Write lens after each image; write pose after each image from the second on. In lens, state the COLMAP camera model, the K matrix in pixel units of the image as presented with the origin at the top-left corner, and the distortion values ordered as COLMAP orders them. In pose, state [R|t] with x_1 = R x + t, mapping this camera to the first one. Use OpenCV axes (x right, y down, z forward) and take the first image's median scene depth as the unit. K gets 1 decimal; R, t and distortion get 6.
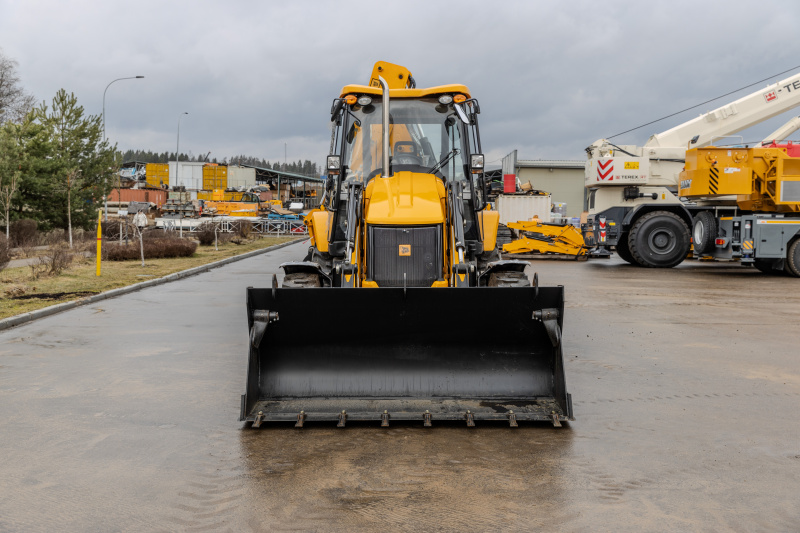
lens RADIAL K [[816.2, 0, 398.9], [0, 816.2, 266.0], [0, 0, 1]] dist [0.011562, 0.000000]
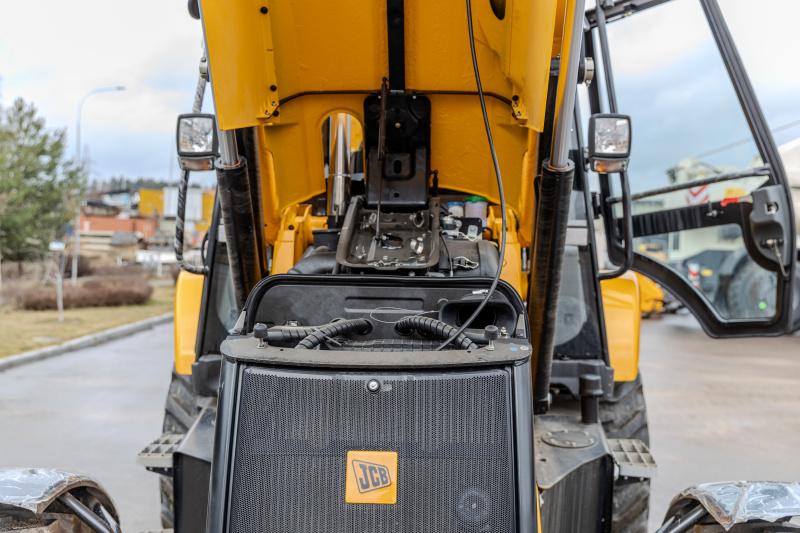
lens RADIAL K [[816.2, 0, 400.7], [0, 816.2, 265.5], [0, 0, 1]] dist [0.011562, 0.000000]
pose [[0.999546, 0.015973, -0.025559, 0.006069], [-0.017026, 0.998993, -0.041503, -0.020586], [0.024870, 0.041919, 0.998811, 0.234885]]
